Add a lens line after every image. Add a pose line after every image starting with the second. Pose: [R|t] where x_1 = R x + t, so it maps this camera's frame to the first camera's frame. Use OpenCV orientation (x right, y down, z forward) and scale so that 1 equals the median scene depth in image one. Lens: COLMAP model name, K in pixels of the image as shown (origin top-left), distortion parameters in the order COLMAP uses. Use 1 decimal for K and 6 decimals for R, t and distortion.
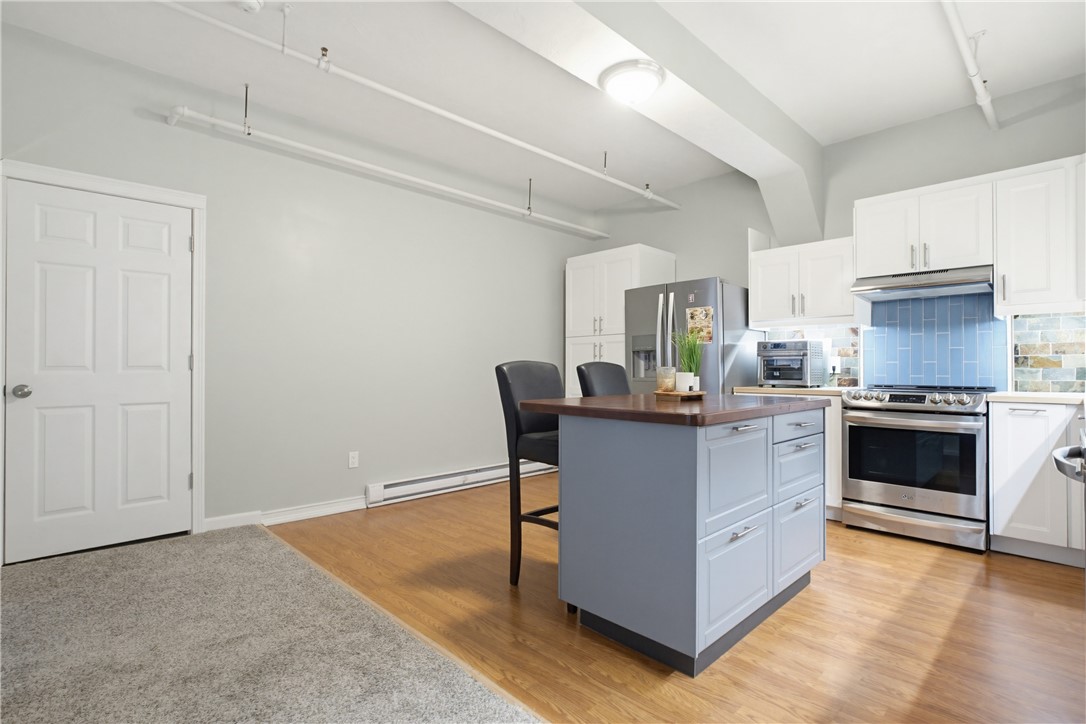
lens RADIAL K [[523.6, 0, 556.9], [0, 523.6, 364.9], [0, 0, 1]] dist [-0.029193, 0.018222]
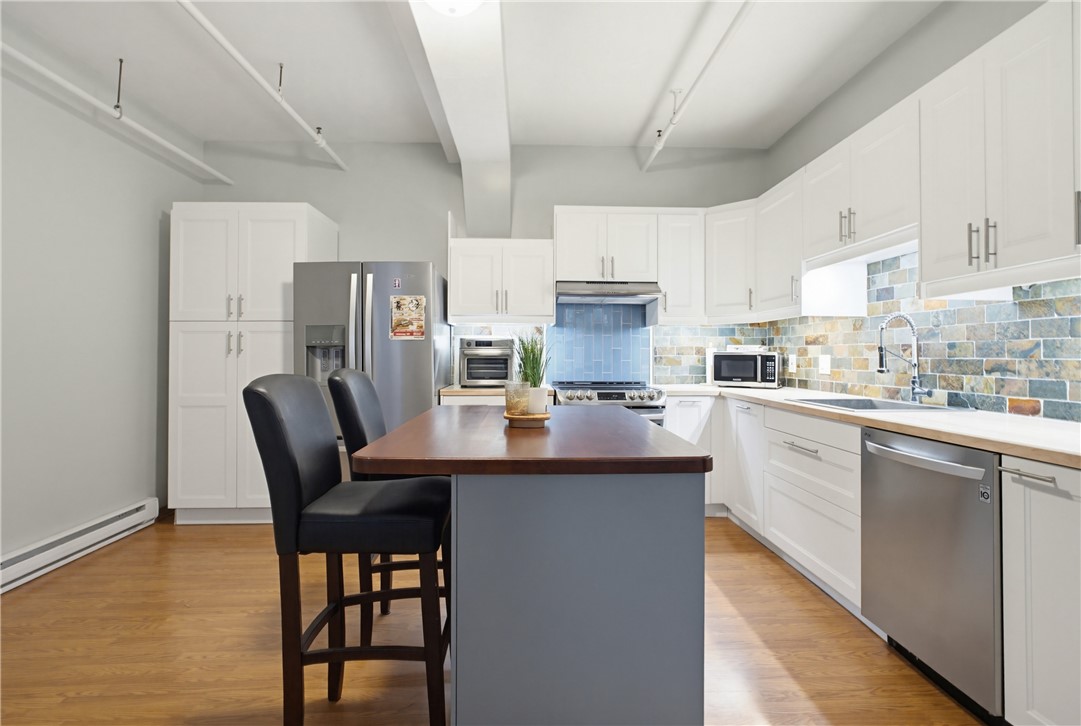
lens RADIAL K [[528.2, 0, 543.6], [0, 528.2, 349.9], [0, 0, 1]] dist [-0.017075, 0.008819]
pose [[0.680367, 0.004460, 0.732858, -0.234384], [-0.006481, 0.999979, -0.000069, -0.030436], [-0.732843, -0.004703, 0.680381, 0.324896]]
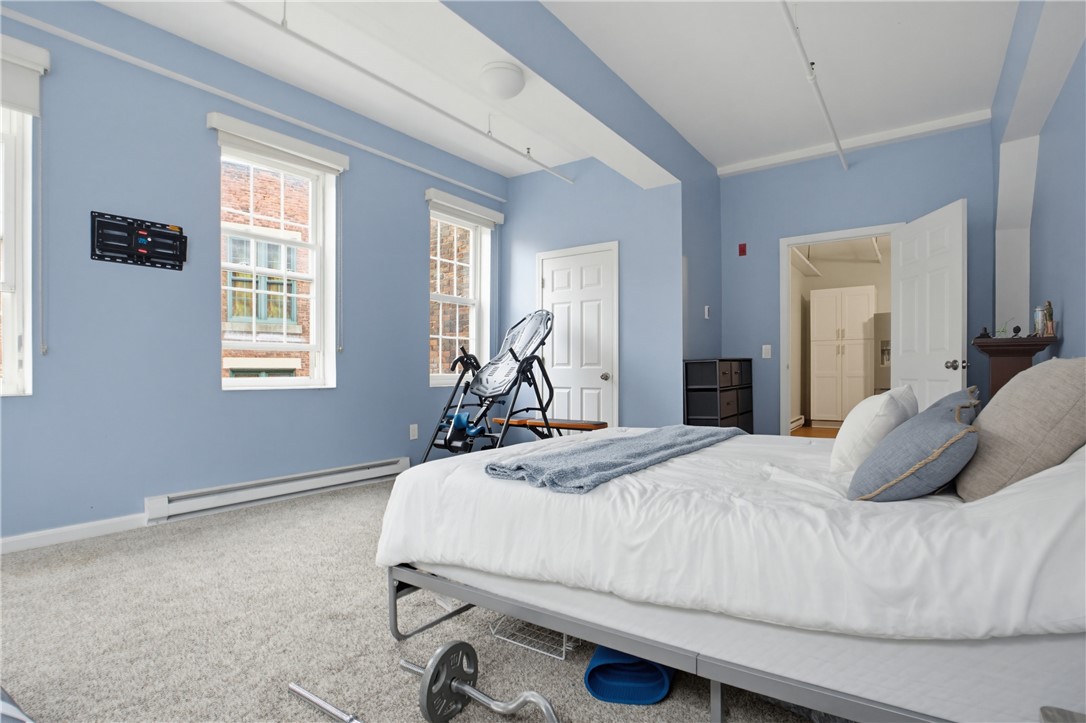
lens RADIAL K [[529.1, 0, 548.6], [0, 529.1, 364.4], [0, 0, 1]] dist [-0.002744, 0.000169]
pose [[0.986542, -0.004259, 0.163454, -1.620234], [0.004184, 0.999991, 0.000803, 0.020570], [-0.163455, -0.000109, 0.986551, -0.697975]]
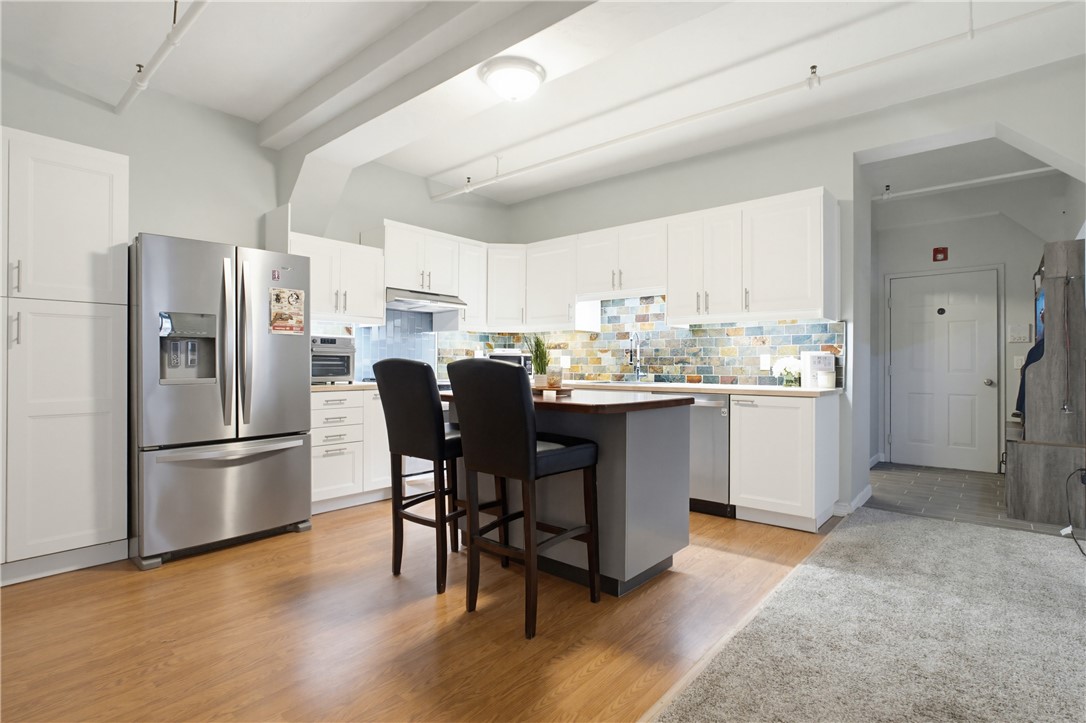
lens RADIAL K [[529.1, 0, 548.6], [0, 529.1, 364.4], [0, 0, 1]] dist [-0.002744, 0.000169]
pose [[-0.075630, -0.004859, 0.997124, -0.684487], [-0.014893, 0.999882, 0.003743, -0.003627], [-0.997025, -0.014568, -0.075694, 0.791159]]
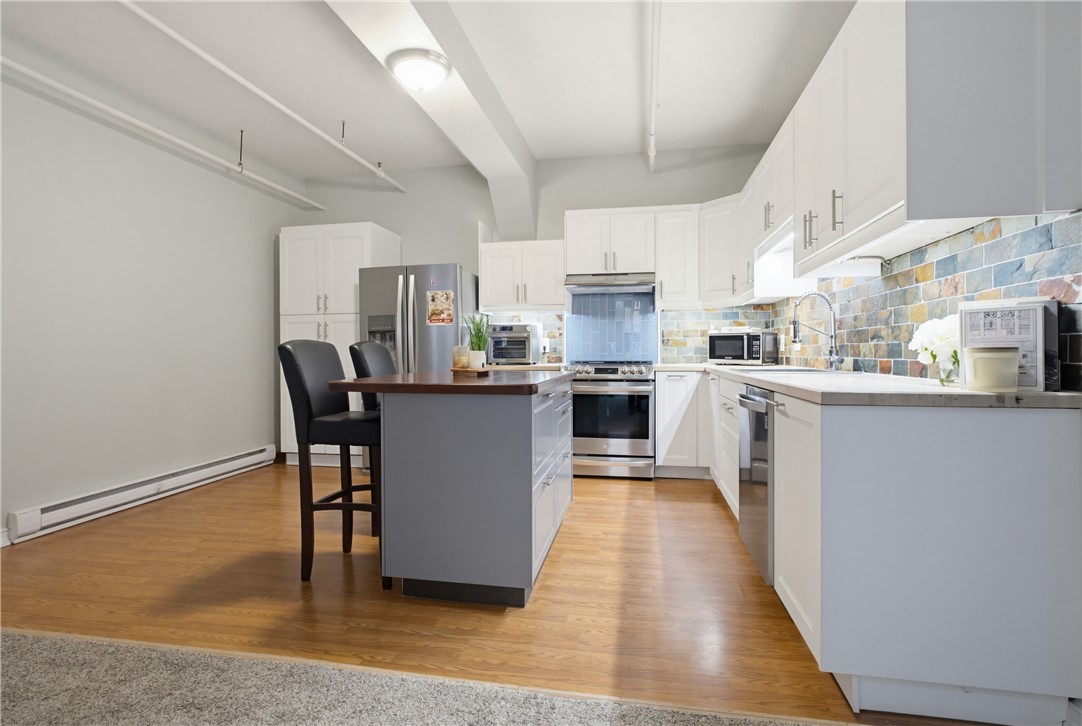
lens RADIAL K [[530.9, 0, 537.0], [0, 530.9, 355.9], [0, 0, 1]] dist [-0.011962, 0.008919]
pose [[0.829742, -0.010992, 0.558039, -0.199920], [0.001596, 0.999849, 0.017322, 0.004301], [-0.558145, -0.013482, 0.829634, -0.005707]]
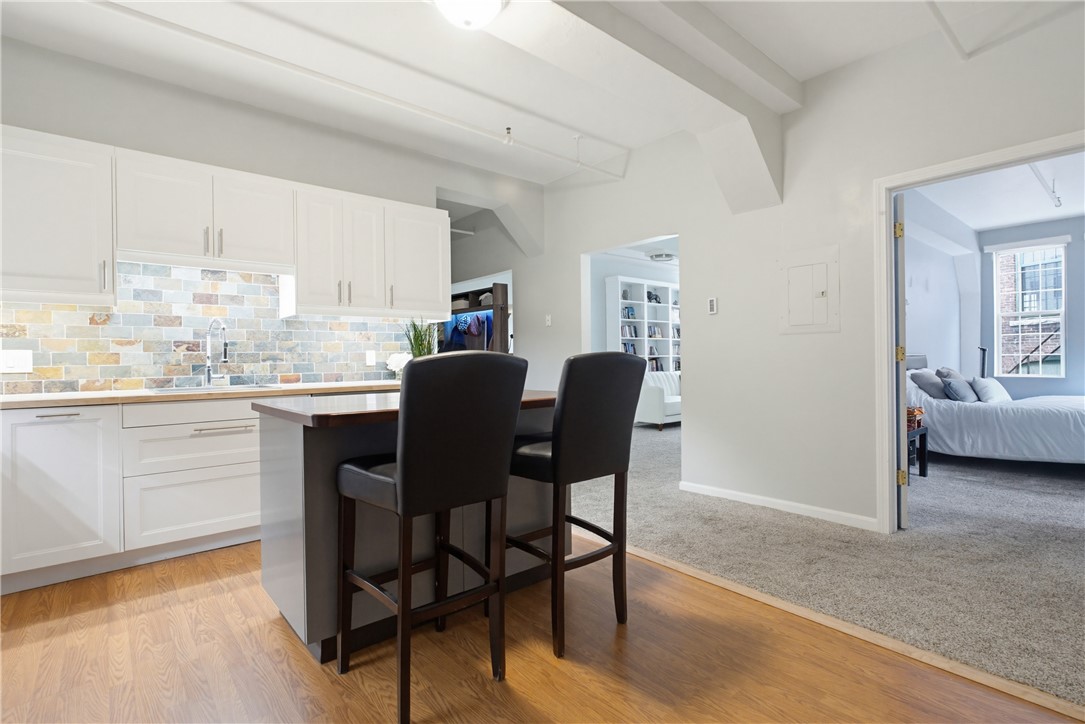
lens RADIAL K [[534.4, 0, 542.5], [0, 534.4, 362.0], [0, 0, 1]] dist [0.002980, 0.000755]
pose [[-0.997054, 0.007888, 0.076293, -0.018530], [0.007605, 0.999963, -0.004000, 0.005743], [-0.076322, -0.003408, -0.997077, 1.418621]]
